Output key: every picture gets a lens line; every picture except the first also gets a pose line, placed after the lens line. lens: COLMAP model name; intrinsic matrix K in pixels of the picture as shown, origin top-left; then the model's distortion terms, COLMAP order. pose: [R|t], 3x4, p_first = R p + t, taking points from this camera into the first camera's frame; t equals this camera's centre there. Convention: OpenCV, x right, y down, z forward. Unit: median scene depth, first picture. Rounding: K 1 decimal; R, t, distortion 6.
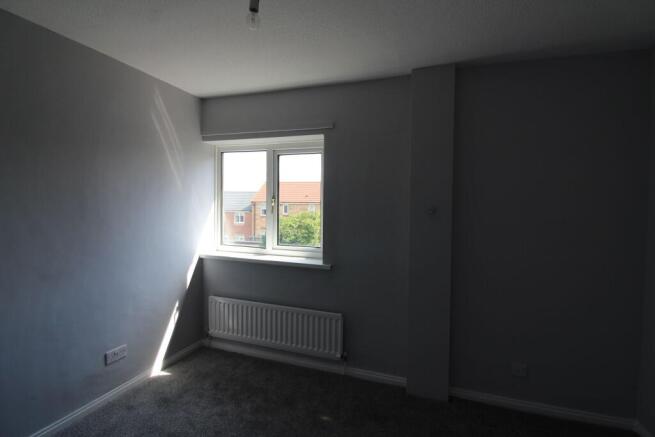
lens RADIAL K [[308.5, 0, 331.0], [0, 308.5, 215.3], [0, 0, 1]] dist [-0.000672, -0.000378]
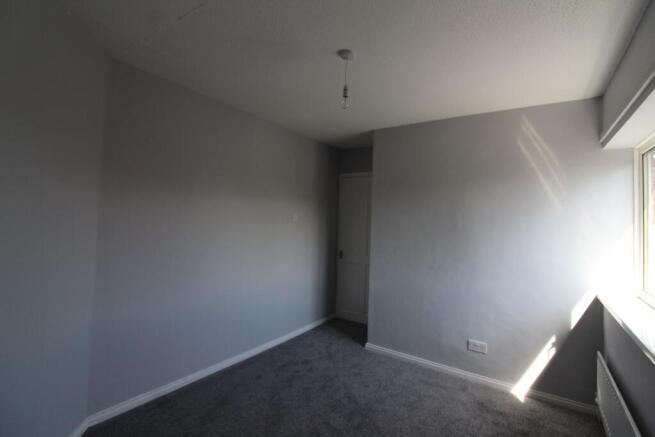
lens RADIAL K [[308.5, 0, 331.0], [0, 308.5, 215.3], [0, 0, 1]] dist [-0.000672, -0.000378]
pose [[-0.236287, -0.027170, -0.971303, 0.479301], [-0.071372, 0.997394, -0.010537, -0.013302], [0.969059, 0.066834, -0.237610, 0.504912]]
